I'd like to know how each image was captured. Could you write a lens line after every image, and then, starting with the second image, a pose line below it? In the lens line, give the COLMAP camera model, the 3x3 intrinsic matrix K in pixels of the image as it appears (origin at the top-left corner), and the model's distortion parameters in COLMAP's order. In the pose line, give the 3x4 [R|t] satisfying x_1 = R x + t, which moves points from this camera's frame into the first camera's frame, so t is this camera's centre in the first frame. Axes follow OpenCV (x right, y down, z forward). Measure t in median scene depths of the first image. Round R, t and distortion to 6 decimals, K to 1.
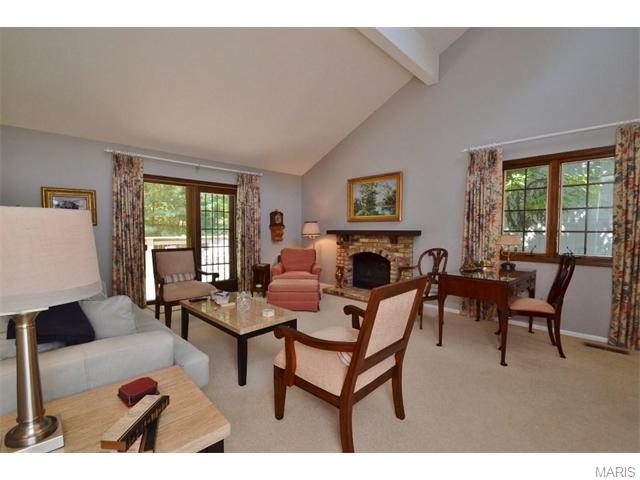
lens RADIAL K [[287.1, 0, 319.6], [0, 287.1, 242.3], [0, 0, 1]] dist [0.002538, -0.000491]
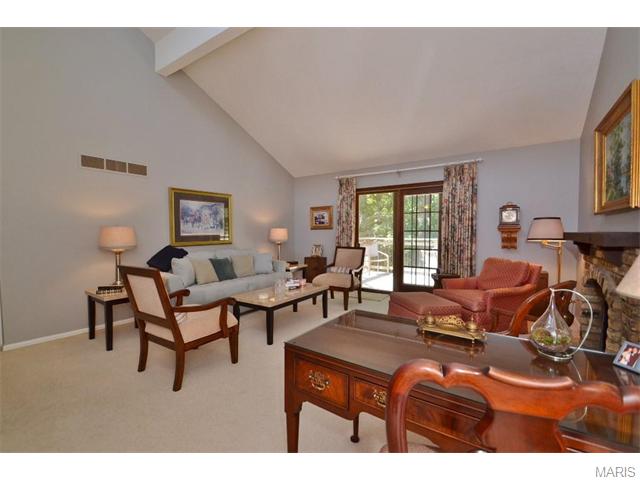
lens RADIAL K [[287.1, 0, 317.2], [0, 287.1, 240.3], [0, 0, 1]] dist [0.002538, -0.000491]
pose [[0.166681, 0.025030, -0.985693, 0.527526], [-0.048343, 0.998683, 0.017185, -0.015668], [0.984825, 0.044787, 0.167672, 0.505146]]
